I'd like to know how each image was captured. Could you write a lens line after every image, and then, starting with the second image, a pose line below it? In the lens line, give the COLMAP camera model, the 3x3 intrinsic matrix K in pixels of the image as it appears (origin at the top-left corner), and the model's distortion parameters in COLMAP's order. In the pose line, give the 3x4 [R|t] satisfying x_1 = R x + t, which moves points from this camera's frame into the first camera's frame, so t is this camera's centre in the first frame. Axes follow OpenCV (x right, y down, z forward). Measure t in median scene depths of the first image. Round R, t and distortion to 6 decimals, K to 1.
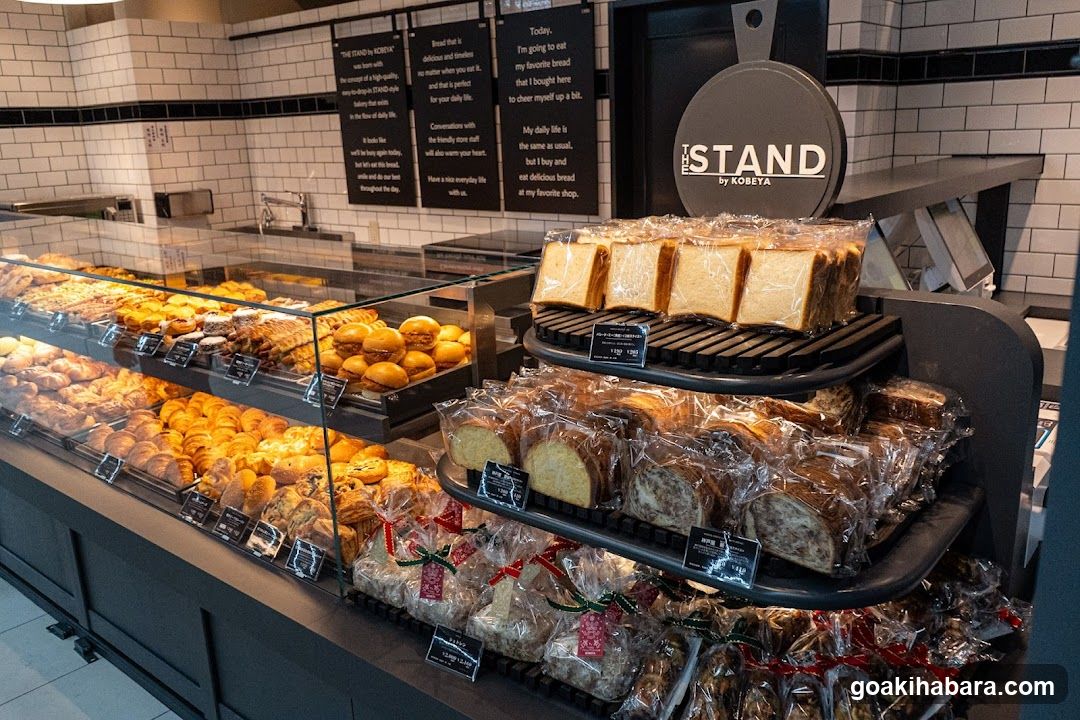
lens RADIAL K [[869.1, 0, 542.4], [0, 869.1, 354.6], [0, 0, 1]] dist [-0.014462, 0.003002]
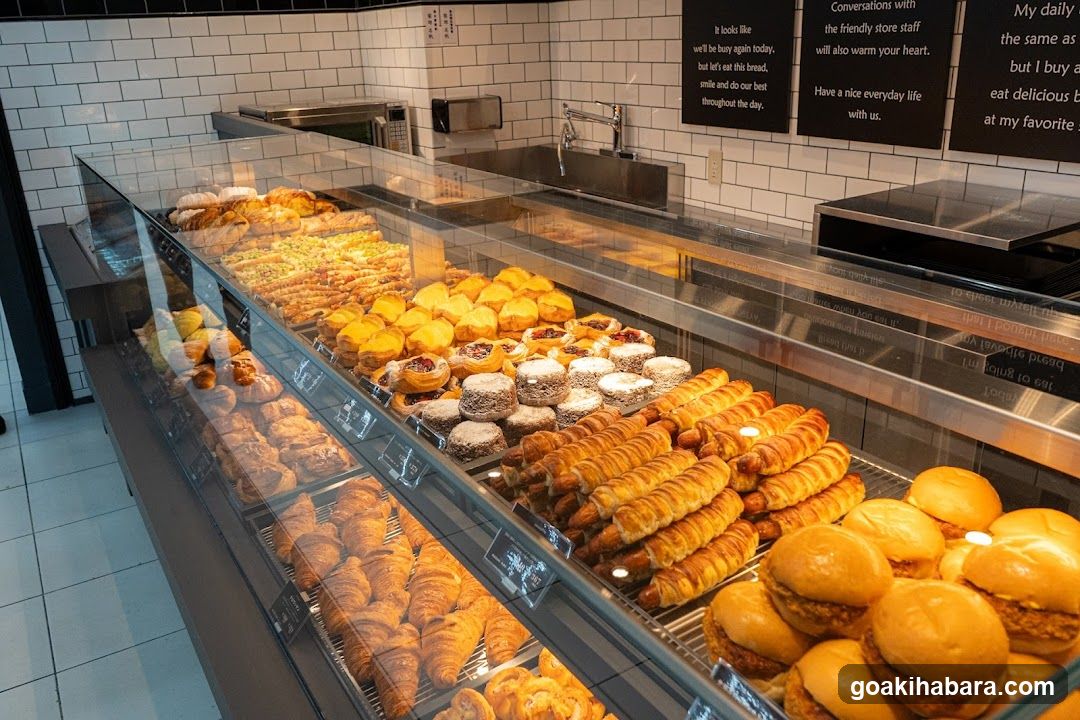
lens RADIAL K [[869.1, 0, 537.2], [0, 869.1, 356.7], [0, 0, 1]] dist [-0.014462, 0.003002]
pose [[0.948138, 0.113405, -0.296940, -0.115677], [-0.080705, 0.989465, 0.120194, -0.068047], [0.307442, -0.089996, 0.947301, 0.309319]]
